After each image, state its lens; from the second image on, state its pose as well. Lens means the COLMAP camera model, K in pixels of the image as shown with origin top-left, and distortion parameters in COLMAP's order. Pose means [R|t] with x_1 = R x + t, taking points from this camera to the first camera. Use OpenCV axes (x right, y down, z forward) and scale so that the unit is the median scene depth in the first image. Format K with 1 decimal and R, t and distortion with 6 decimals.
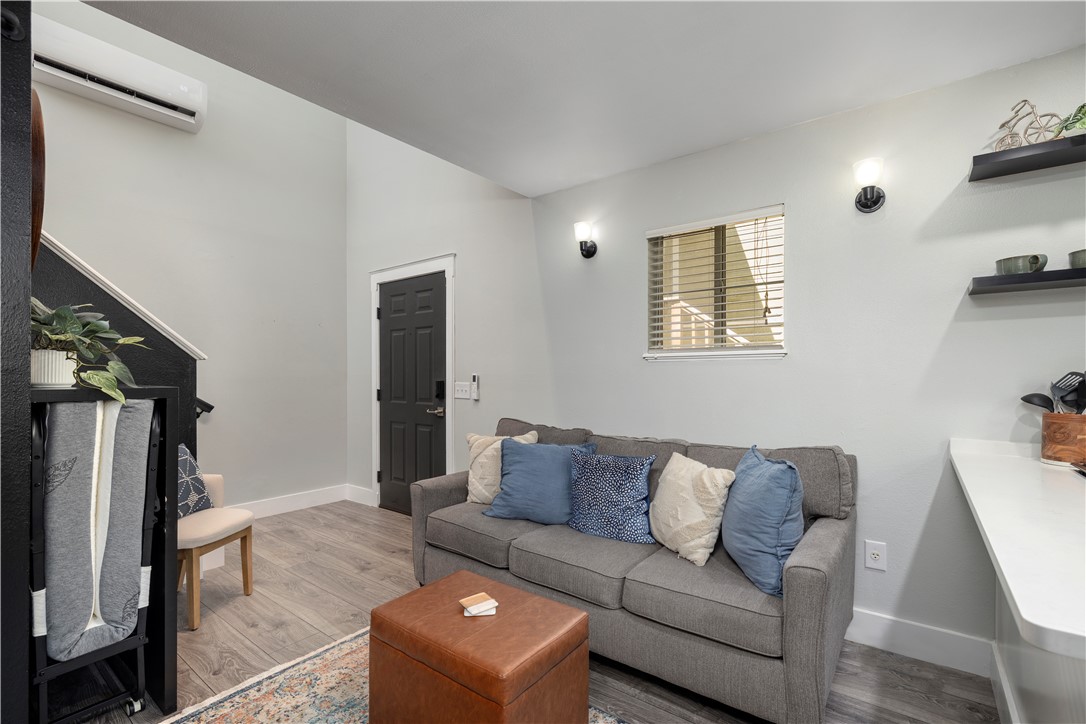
lens RADIAL K [[492.5, 0, 540.9], [0, 492.5, 375.1], [0, 0, 1]] dist [-0.002558, -0.000098]
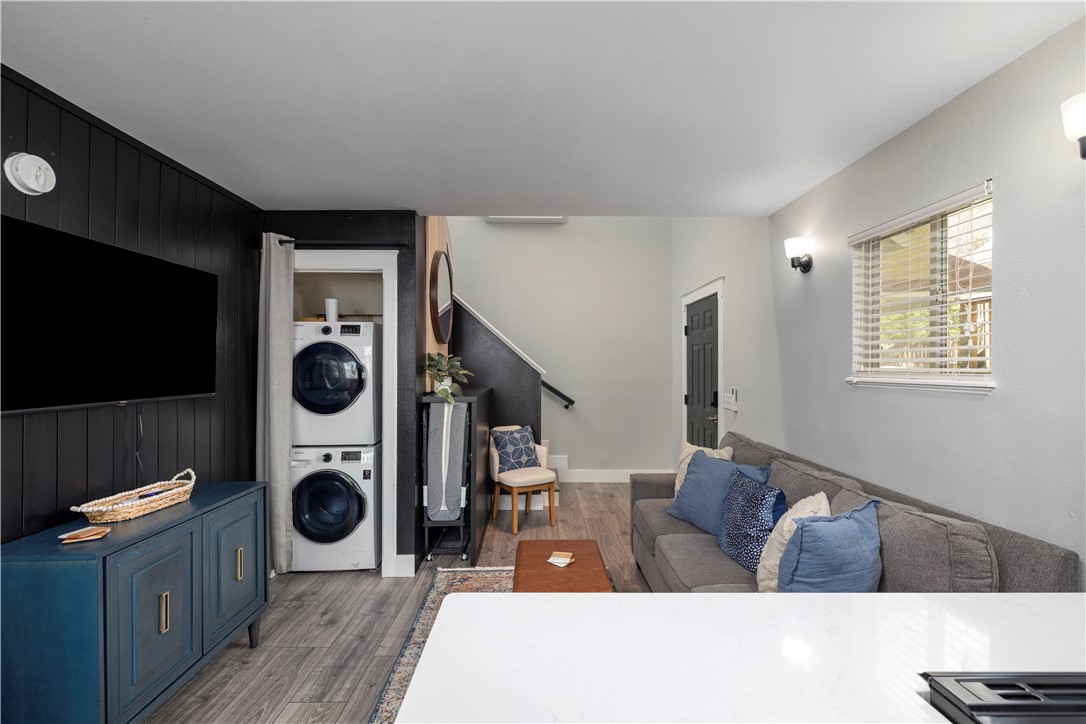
lens RADIAL K [[470.2, 0, 543.6], [0, 470.2, 358.9], [0, 0, 1]] dist [-0.000951, -0.000141]
pose [[0.613018, -0.007469, -0.790034, 0.855009], [-0.003166, 0.999924, -0.011911, -0.101410], [0.790063, 0.009803, 0.612948, 0.080222]]
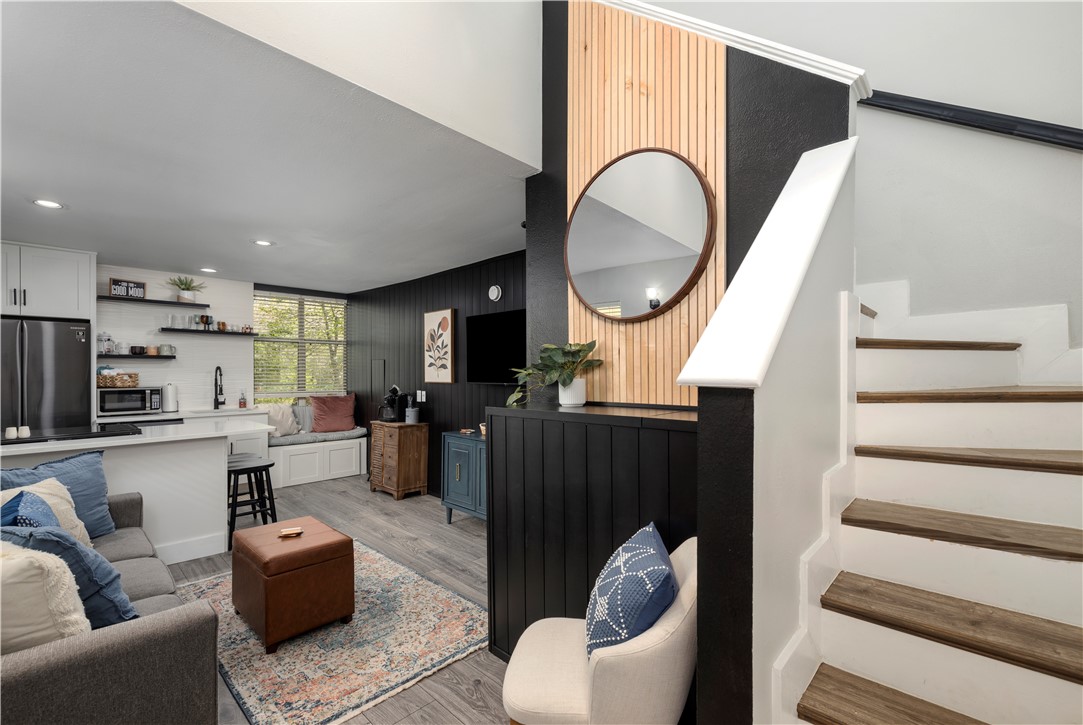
lens RADIAL K [[460.3, 0, 542.1], [0, 460.3, 368.9], [0, 0, 1]] dist [0.002599, 0.000469]
pose [[-0.993858, 0.003527, 0.110605, -1.009602], [0.002725, 0.999969, -0.007394, -0.062322], [-0.110628, -0.007048, -0.993837, 2.183933]]
